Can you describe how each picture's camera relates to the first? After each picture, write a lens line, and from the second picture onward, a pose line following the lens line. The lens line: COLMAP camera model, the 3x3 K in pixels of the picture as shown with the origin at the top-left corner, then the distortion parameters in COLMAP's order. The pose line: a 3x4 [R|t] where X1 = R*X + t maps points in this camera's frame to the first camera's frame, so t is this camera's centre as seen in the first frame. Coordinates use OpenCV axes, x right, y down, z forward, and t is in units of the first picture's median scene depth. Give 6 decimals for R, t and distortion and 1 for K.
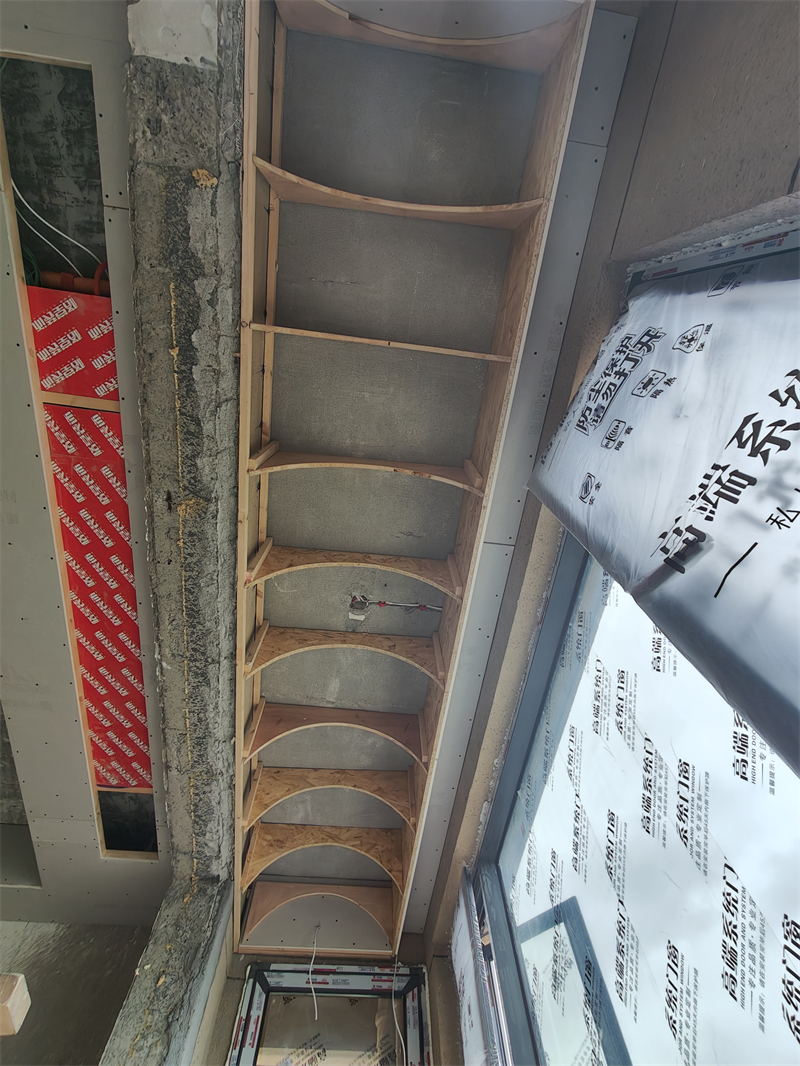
lens RADIAL K [[491.8, 0, 402.8], [0, 491.8, 527.5], [0, 0, 1]] dist [-0.002614, 0.001316]
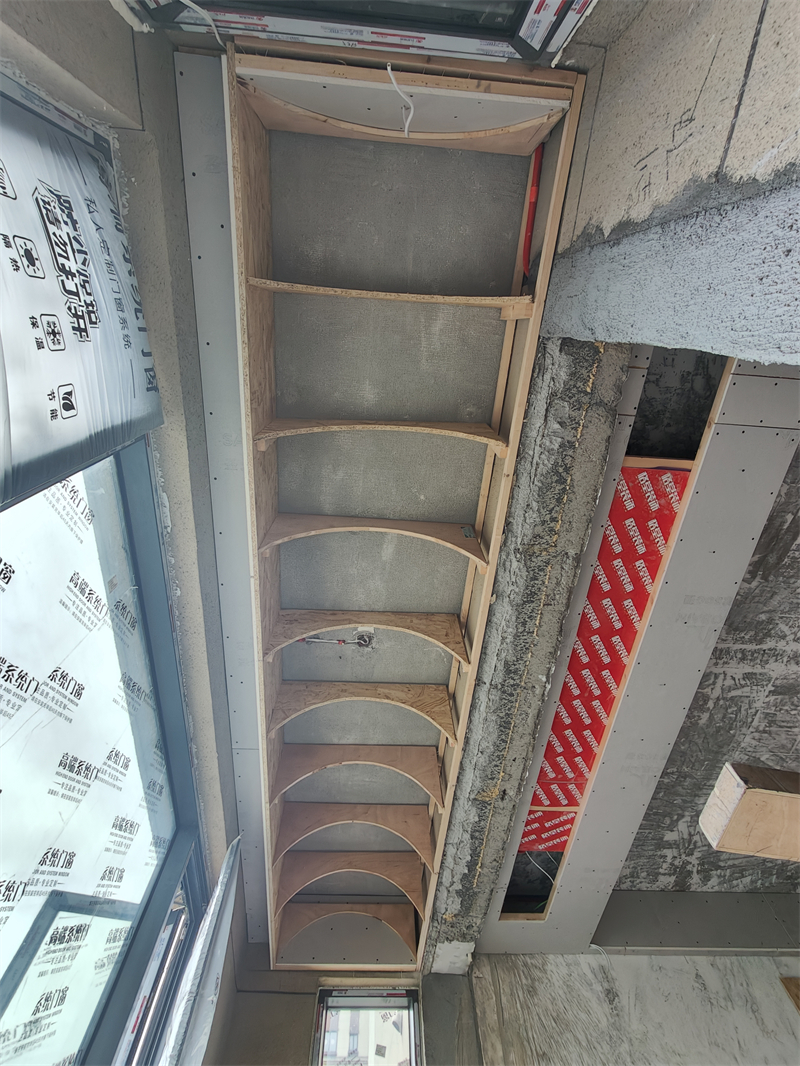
lens RADIAL K [[491.8, 0, 404.3], [0, 491.8, 541.0], [0, 0, 1]] dist [-0.002614, 0.001316]
pose [[-0.996971, 0.066745, -0.039913, -0.166529], [-0.017218, -0.689938, -0.723664, 1.183067], [-0.075839, -0.720785, 0.688998, 0.503800]]
